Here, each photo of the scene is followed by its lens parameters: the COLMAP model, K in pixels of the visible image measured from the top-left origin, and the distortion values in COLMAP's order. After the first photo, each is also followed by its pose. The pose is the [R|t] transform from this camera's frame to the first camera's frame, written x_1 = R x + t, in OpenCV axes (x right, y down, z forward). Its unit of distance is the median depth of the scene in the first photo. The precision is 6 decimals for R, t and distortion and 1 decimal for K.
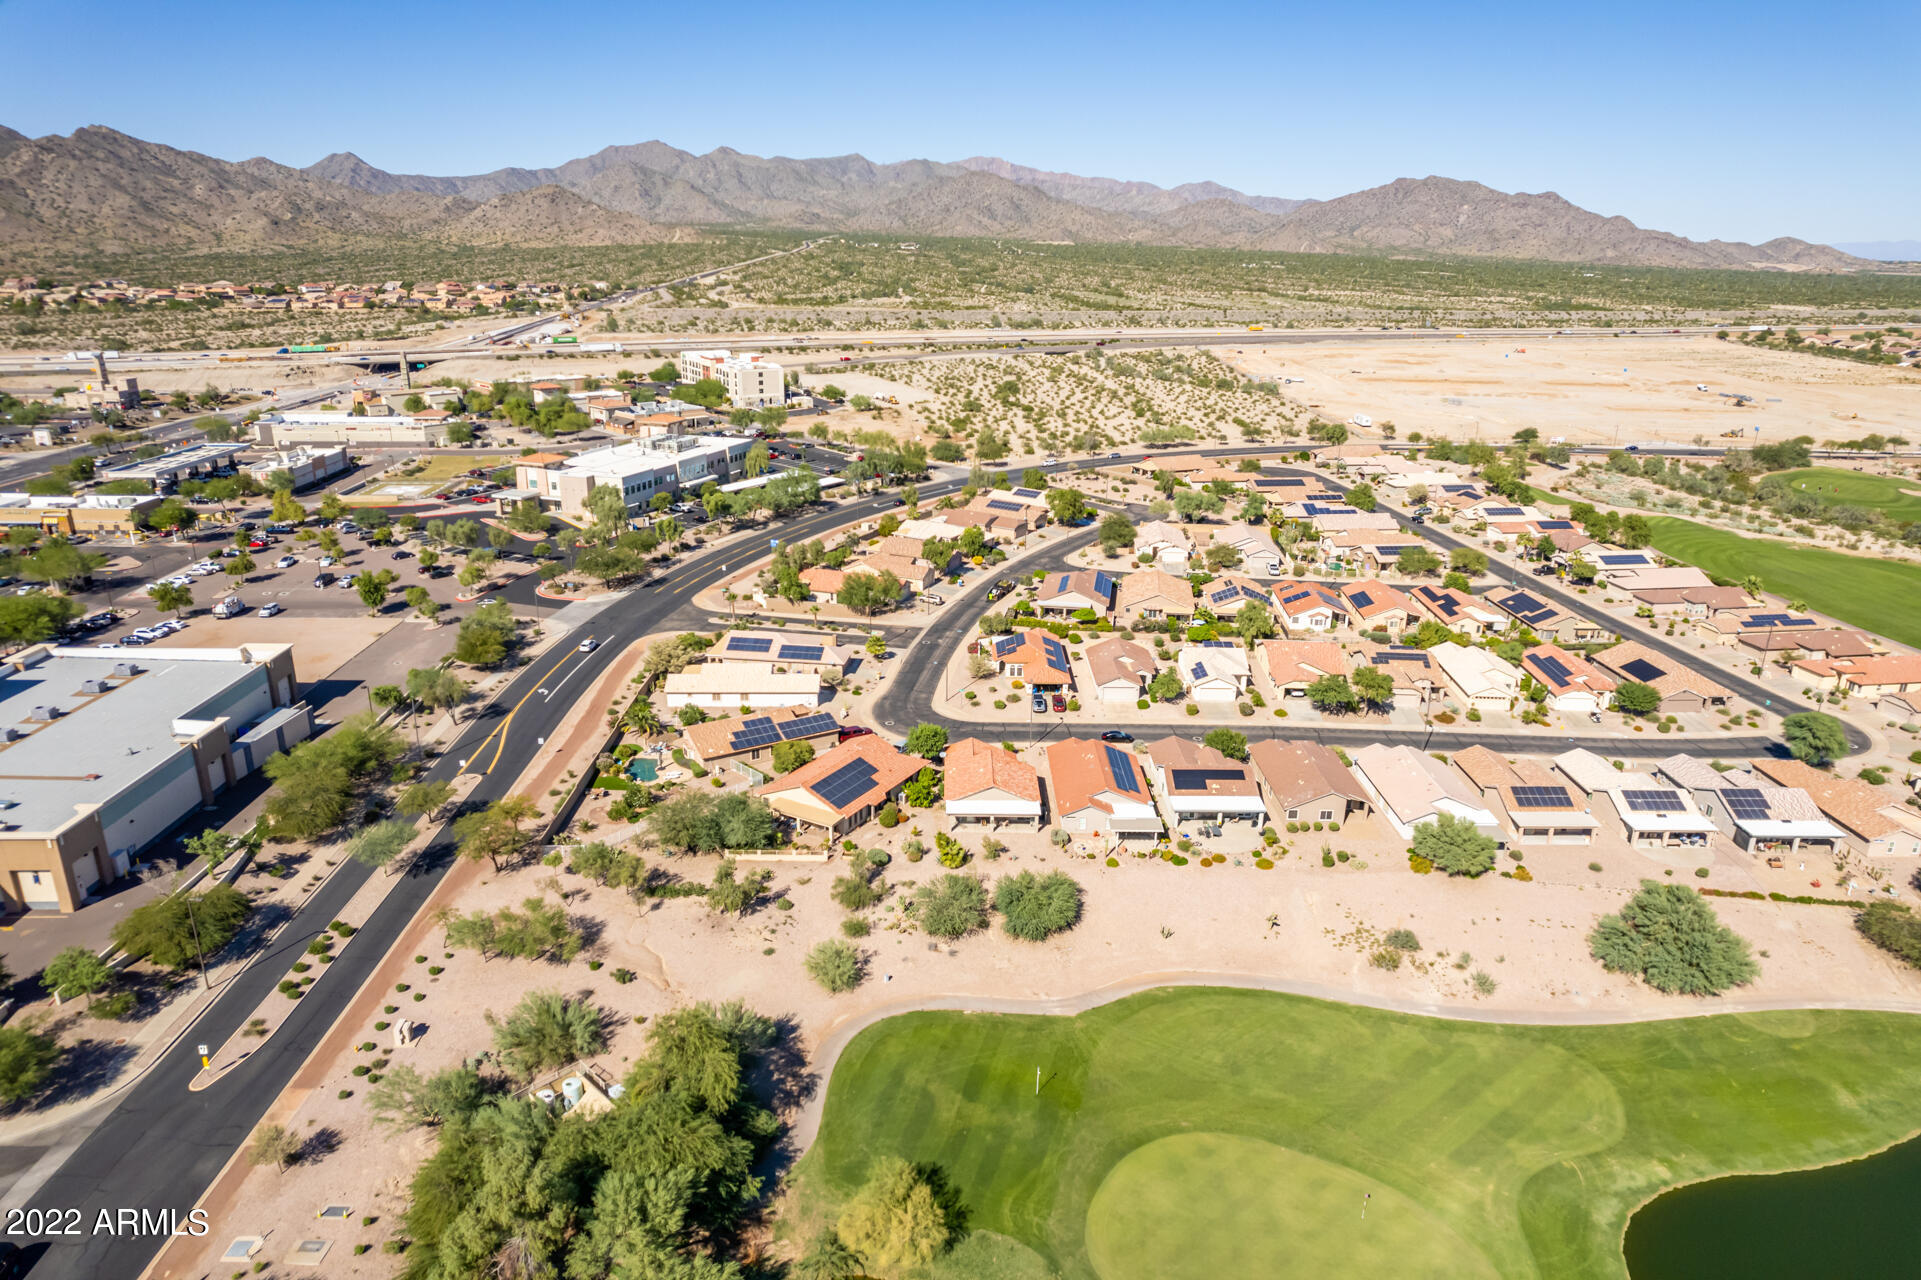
lens RADIAL K [[1225.3, 0, 966.2], [0, 1225.3, 659.7], [0, 0, 1]] dist [-0.072366, 0.064236]
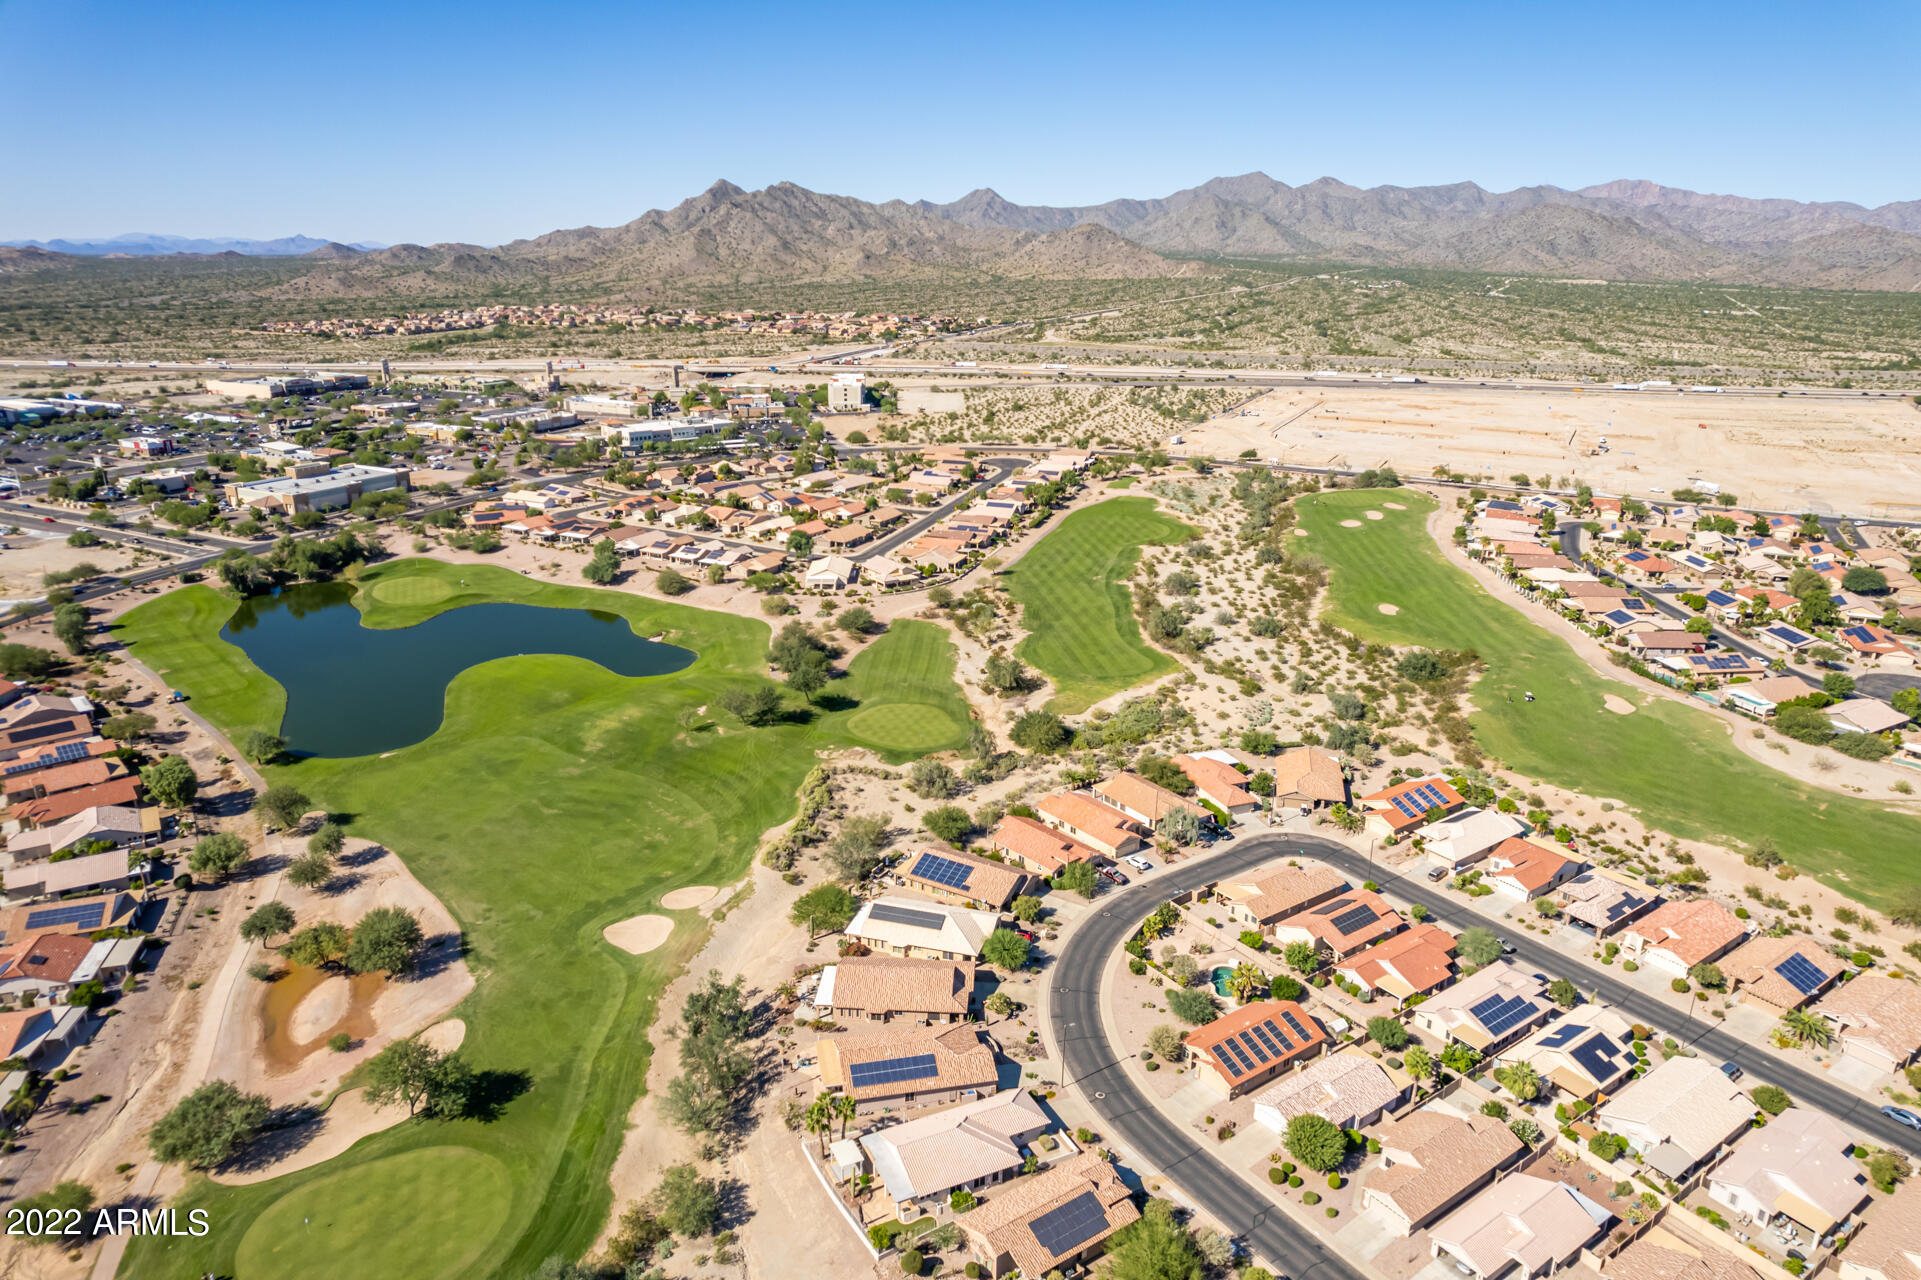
lens RADIAL K [[1227.6, 0, 966.5], [0, 1227.6, 658.0], [0, 0, 1]] dist [-0.083631, 0.081803]
pose [[0.881345, 0.144921, -0.449698, 1.206608], [-0.153093, 0.988041, 0.018368, 0.106598], [0.446982, 0.052658, 0.892992, -0.592873]]
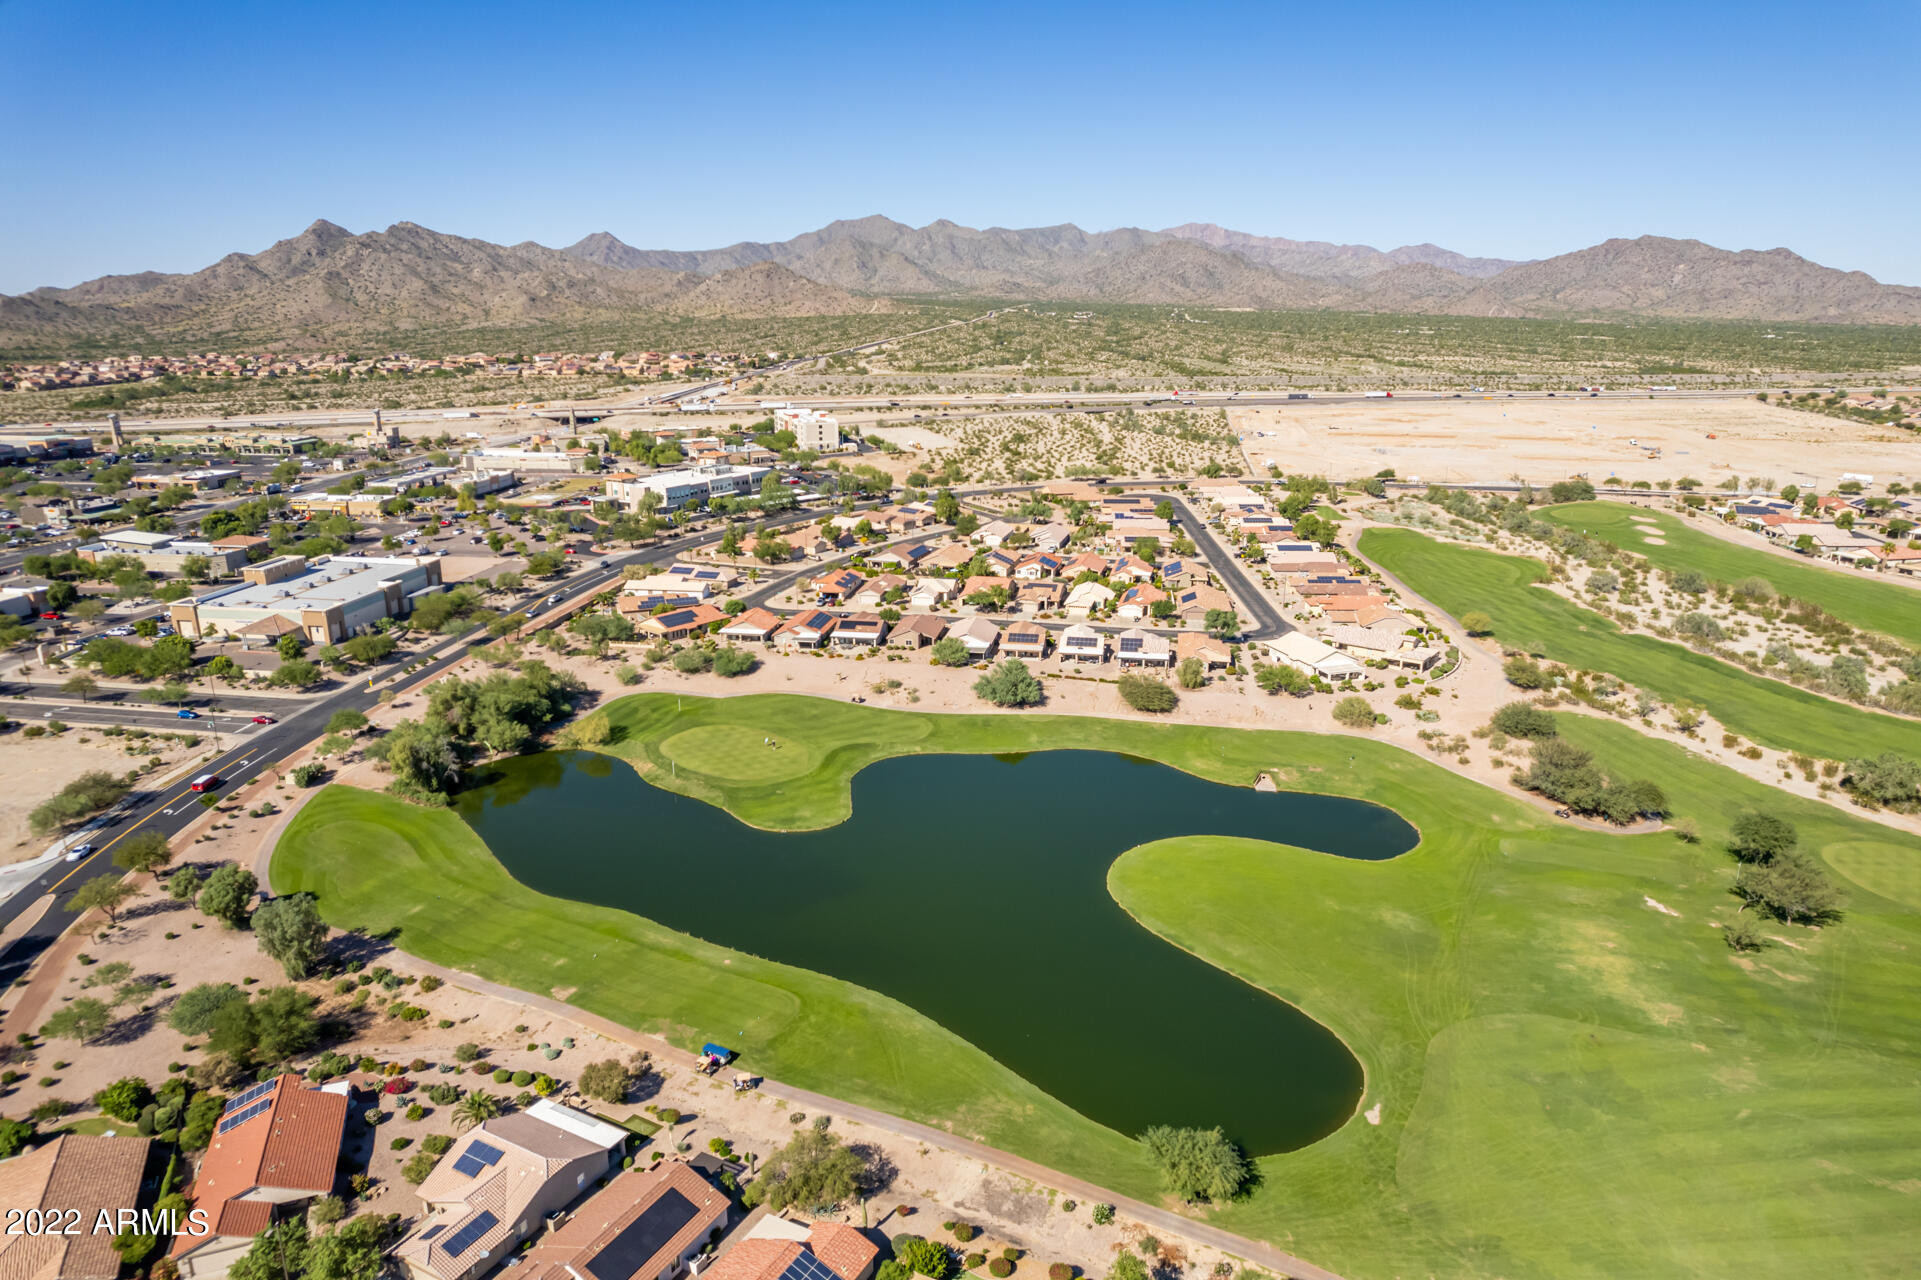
lens RADIAL K [[1228.3, 0, 966.0], [0, 1228.3, 654.7], [0, 0, 1]] dist [-0.077597, 0.070596]
pose [[0.984617, 0.035506, -0.171081, 0.361913], [-0.044448, 0.997823, -0.048724, 0.119466], [0.168979, 0.055579, 0.984051, -0.454350]]
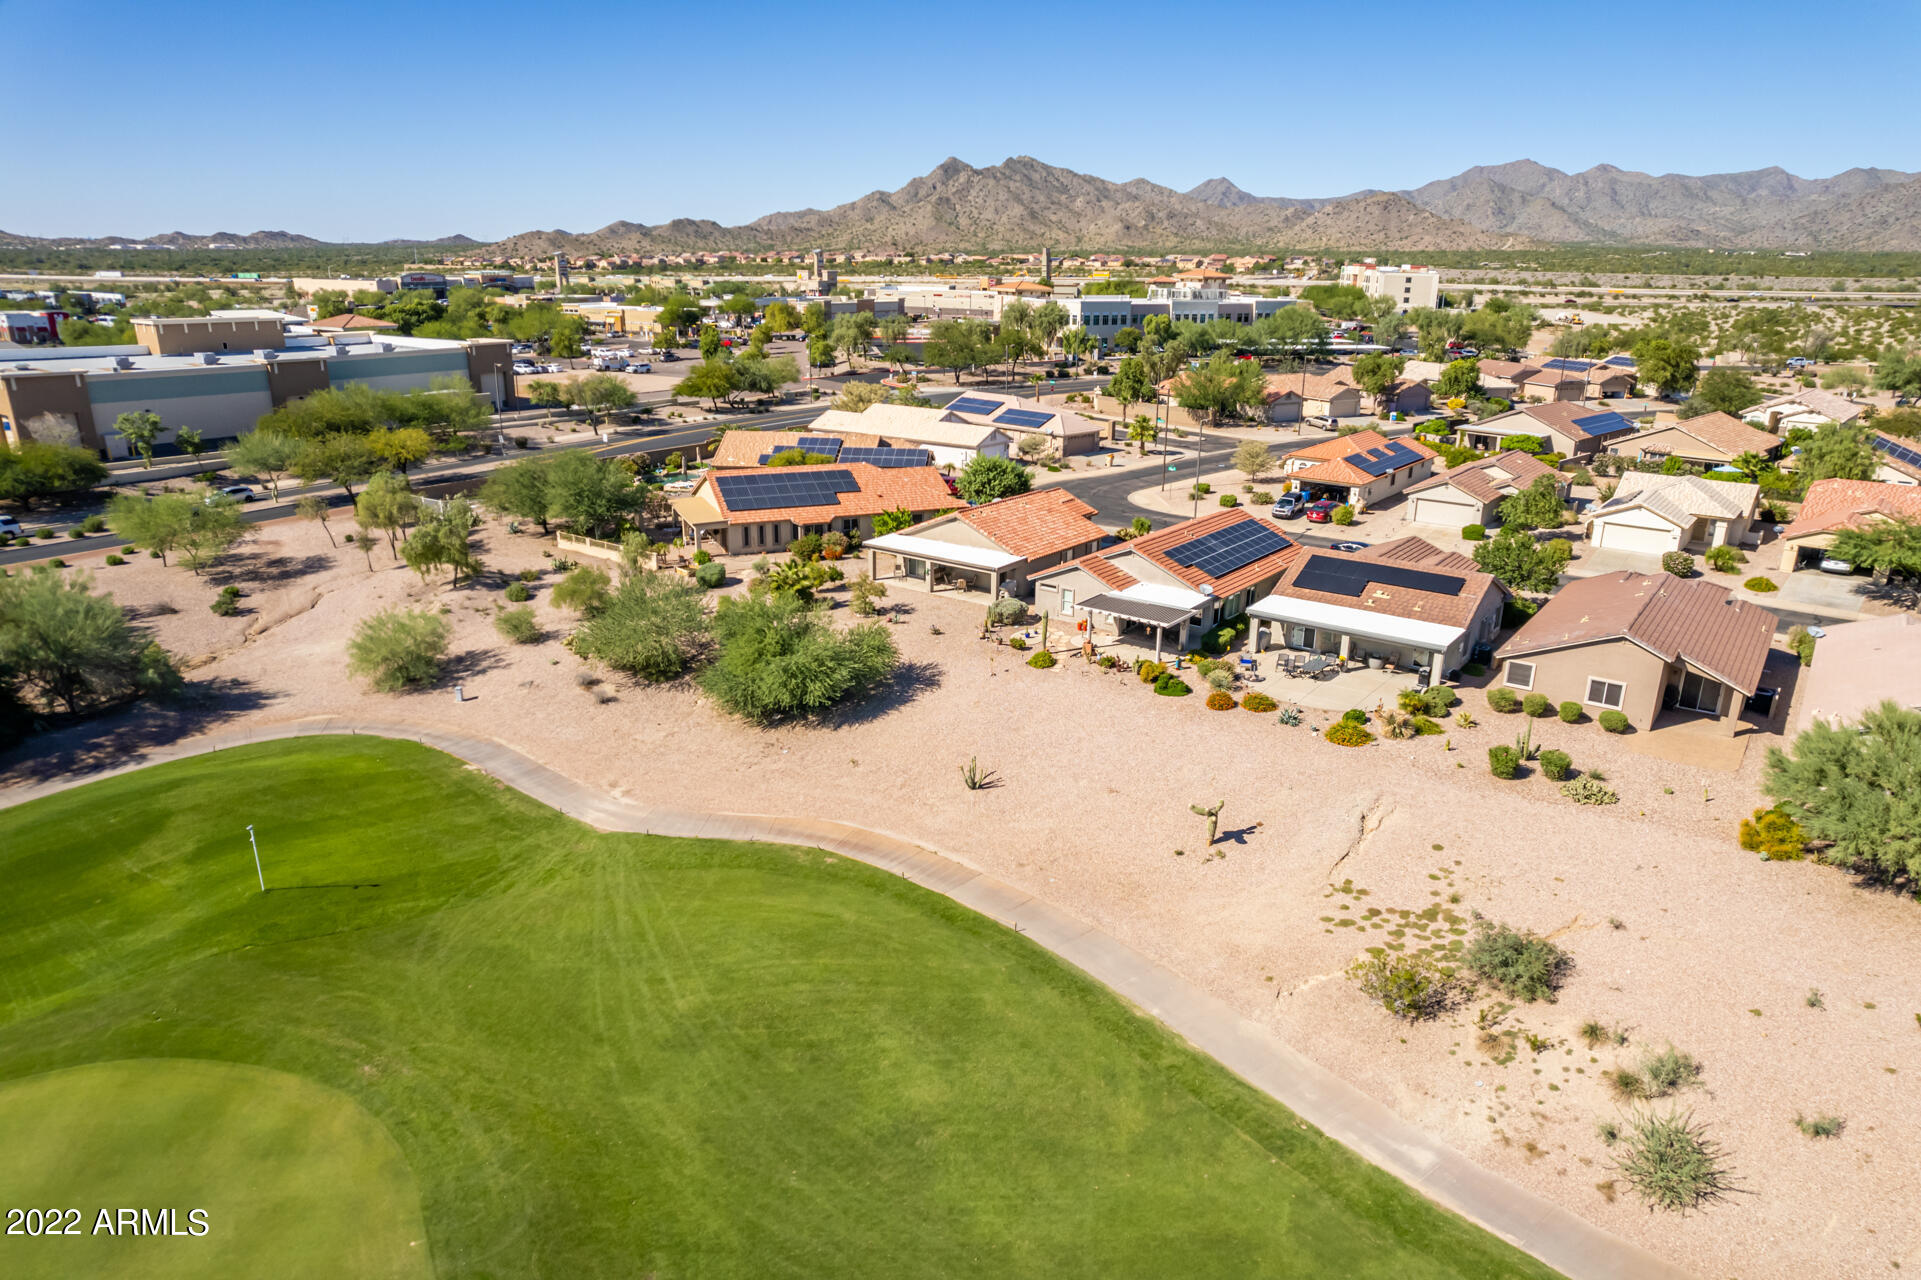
lens RADIAL K [[1231.6, 0, 966.5], [0, 1231.6, 648.7], [0, 0, 1]] dist [-0.085135, 0.080214]
pose [[0.796860, 0.180826, -0.576469, 0.179239], [-0.199058, 0.979463, 0.032076, 0.071712], [0.570430, 0.089191, 0.816489, 0.274403]]
